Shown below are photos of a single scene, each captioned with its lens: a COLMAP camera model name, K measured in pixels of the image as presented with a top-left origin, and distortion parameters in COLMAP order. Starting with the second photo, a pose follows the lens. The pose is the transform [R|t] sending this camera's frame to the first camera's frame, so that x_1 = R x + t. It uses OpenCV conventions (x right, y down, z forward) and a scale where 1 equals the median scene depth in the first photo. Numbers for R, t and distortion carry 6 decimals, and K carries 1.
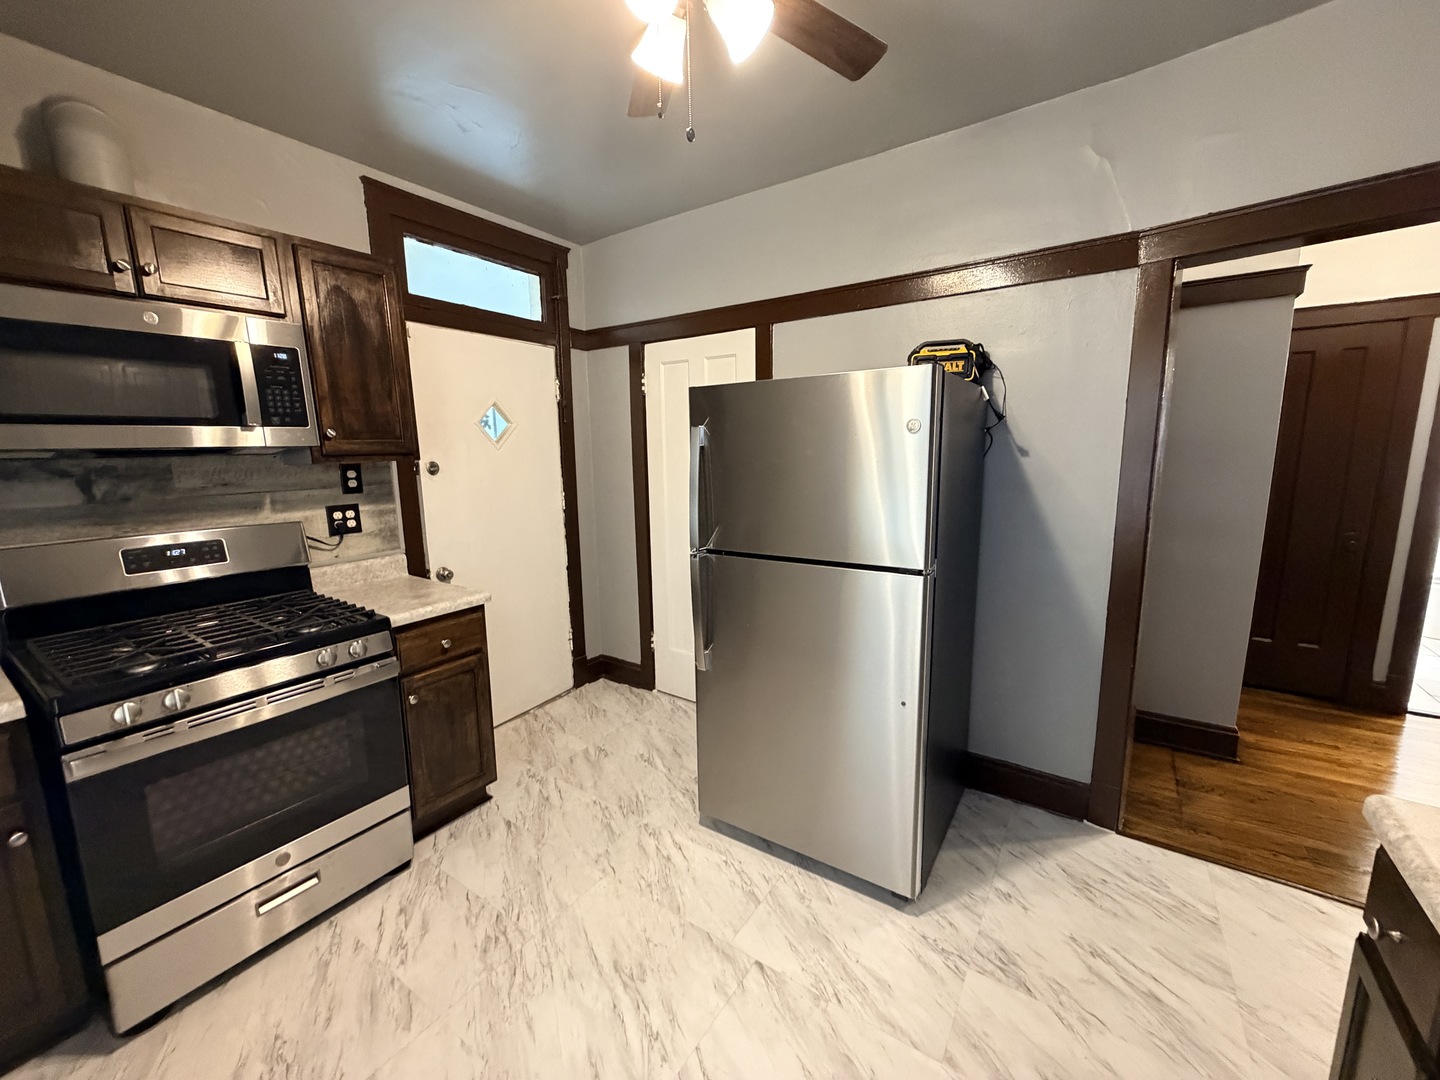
lens RADIAL K [[571.9, 0, 719.1], [0, 571.9, 547.9], [0, 0, 1]] dist [-0.000843, -0.000187]
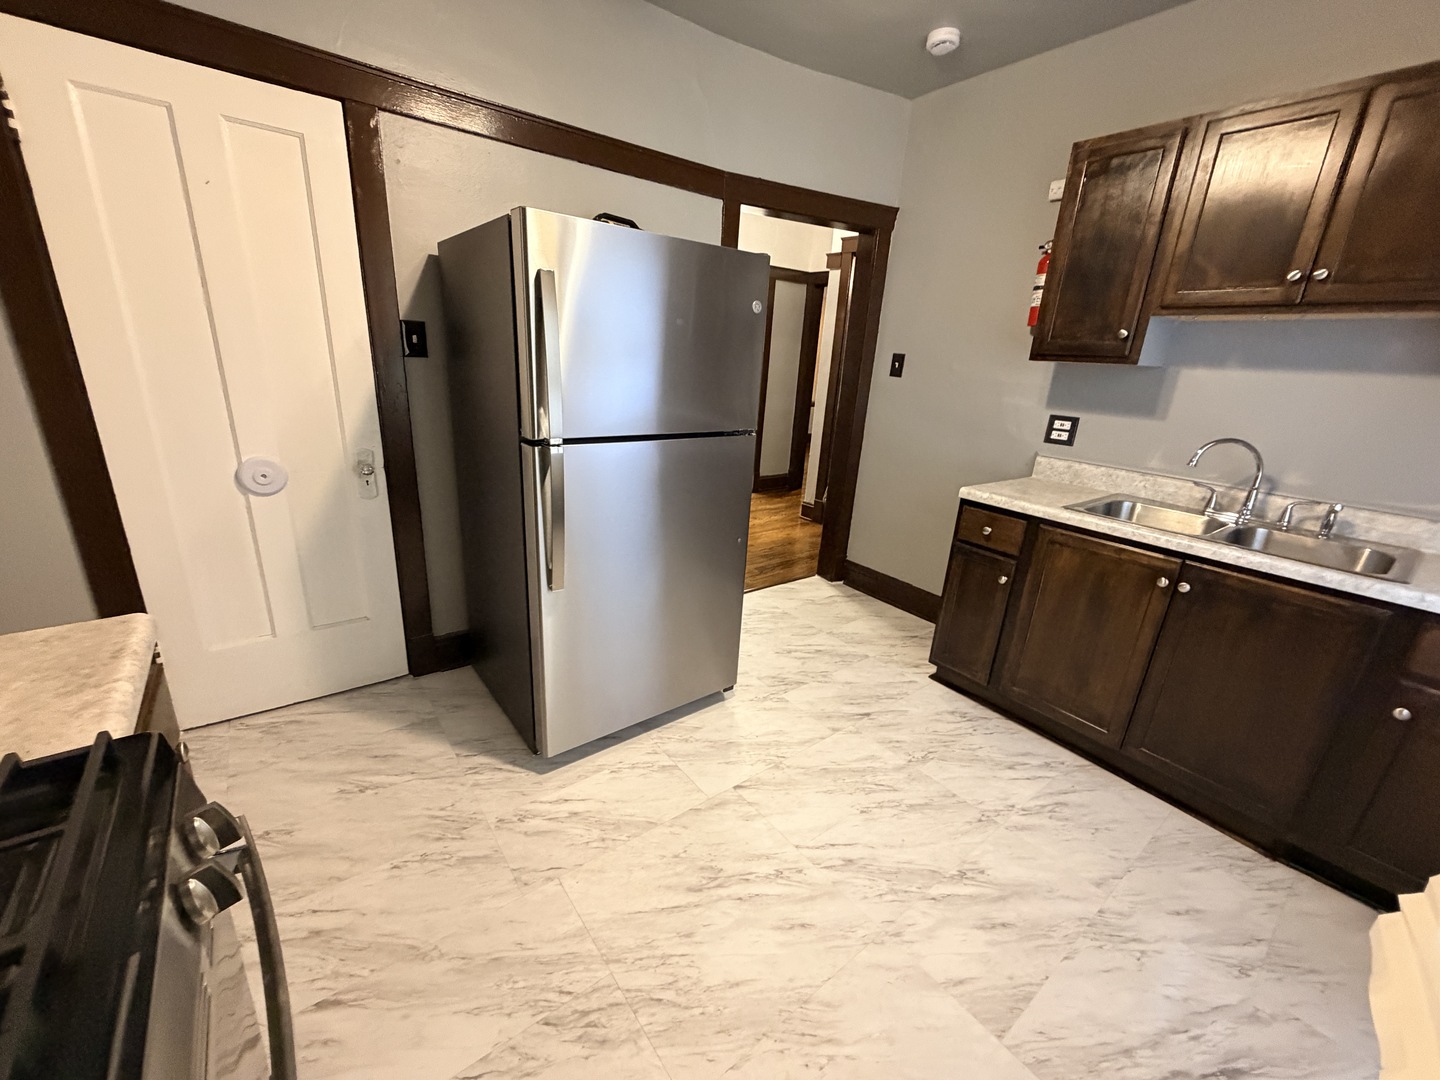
lens RADIAL K [[571.9, 0, 716.2], [0, 571.9, 530.8], [0, 0, 1]] dist [-0.000843, -0.000187]
pose [[0.309594, -0.250034, 0.917406, -0.867407], [0.099038, 0.968040, 0.230412, -0.048179], [-0.945697, 0.019524, 0.324462, 0.642439]]
